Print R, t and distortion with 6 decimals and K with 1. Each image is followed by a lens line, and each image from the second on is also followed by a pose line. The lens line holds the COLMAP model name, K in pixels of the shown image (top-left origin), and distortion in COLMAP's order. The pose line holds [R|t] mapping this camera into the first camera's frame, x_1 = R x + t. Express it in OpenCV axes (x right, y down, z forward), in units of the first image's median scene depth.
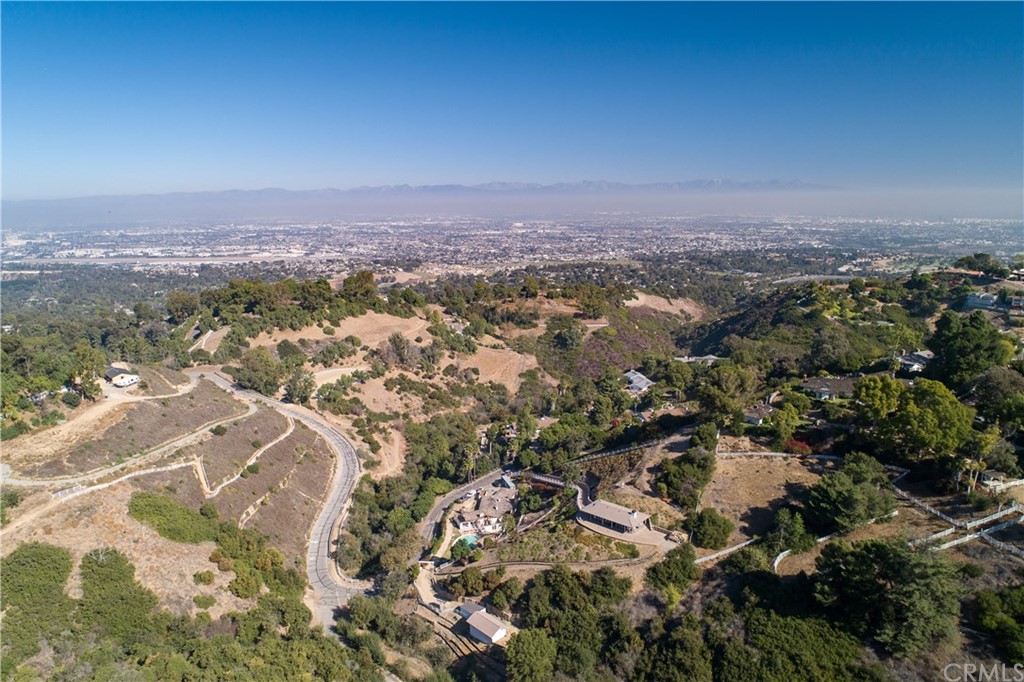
lens RADIAL K [[688.0, 0, 510.8], [0, 688.0, 340.8], [0, 0, 1]] dist [-0.006043, 0.005005]
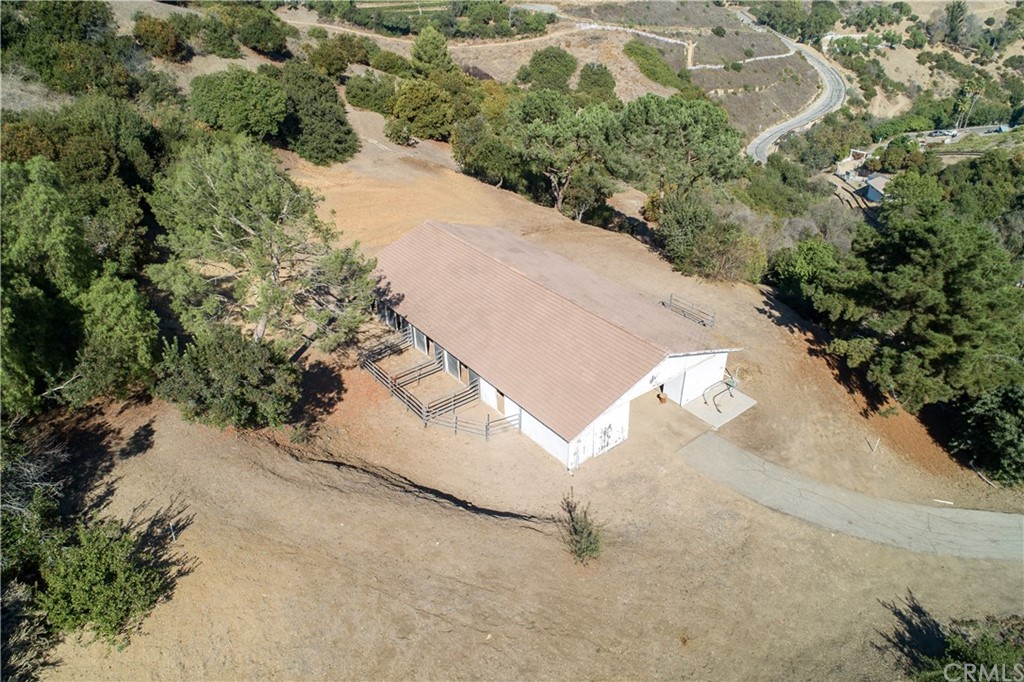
lens RADIAL K [[688.0, 0, 510.3], [0, 688.0, 340.0], [0, 0, 1]] dist [-0.006043, 0.005005]
pose [[0.718991, 0.374314, -0.585612, 0.127399], [-0.140160, 0.903362, 0.405331, 0.150283], [0.680740, -0.209350, 0.701973, -0.064958]]
